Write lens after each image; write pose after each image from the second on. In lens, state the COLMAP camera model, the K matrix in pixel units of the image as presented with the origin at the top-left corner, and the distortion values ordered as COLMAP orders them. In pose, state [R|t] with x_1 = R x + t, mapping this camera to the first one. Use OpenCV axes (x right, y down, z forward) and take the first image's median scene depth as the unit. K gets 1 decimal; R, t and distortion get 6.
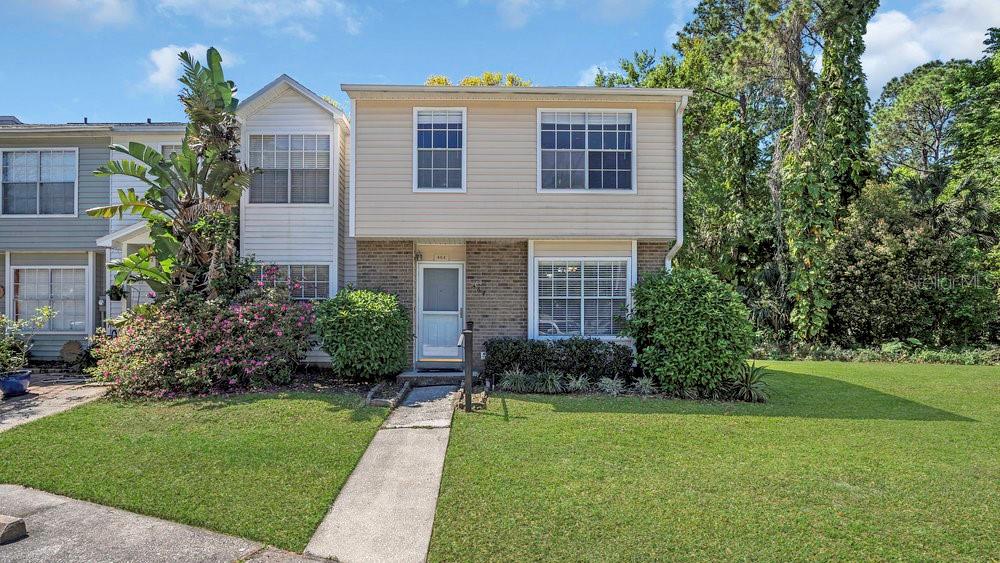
lens RADIAL K [[461.8, 0, 467.1], [0, 461.8, 315.4], [0, 0, 1]] dist [-0.012156, 0.000378]
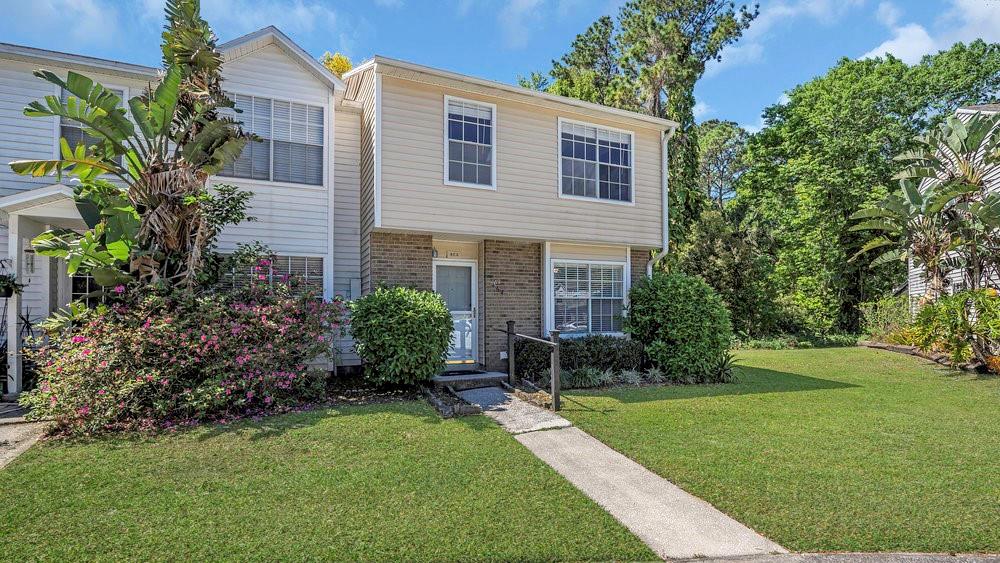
lens RADIAL K [[466.1, 0, 497.8], [0, 466.1, 310.5], [0, 0, 1]] dist [-0.018051, 0.000015]
pose [[0.916374, -0.003227, 0.400310, -0.396806], [0.007290, 0.999936, -0.008627, -0.000887], [-0.400257, 0.010824, 0.916339, 0.089105]]
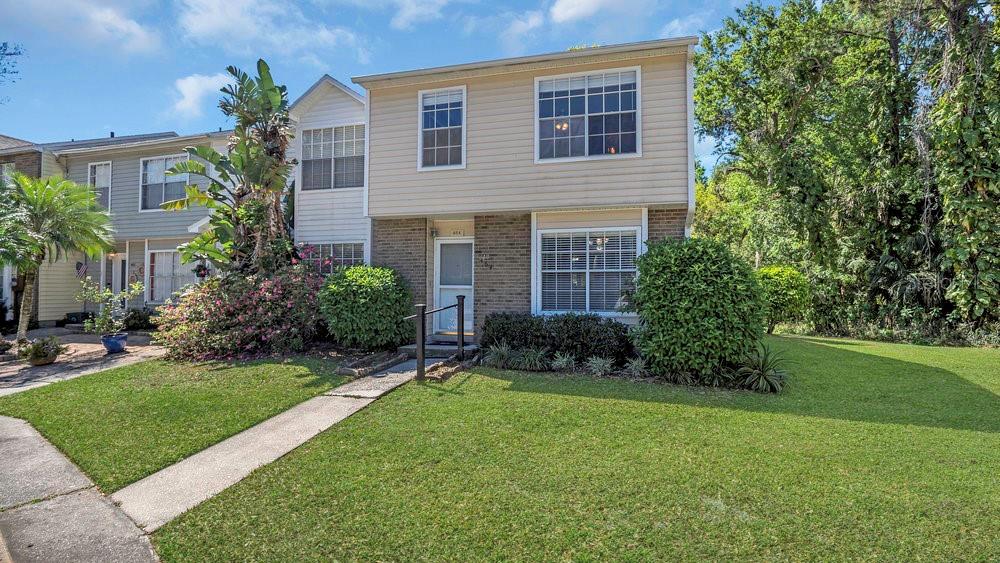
lens RADIAL K [[452.5, 0, 500.0], [0, 452.5, 281.5], [0, 0, 1]] dist [-0.017704, -0.000265]
pose [[0.966701, -0.003539, -0.255883, 0.322154], [-0.001541, 0.999806, -0.019648, 0.001750], [0.255903, 0.019388, 0.966508, 0.064364]]
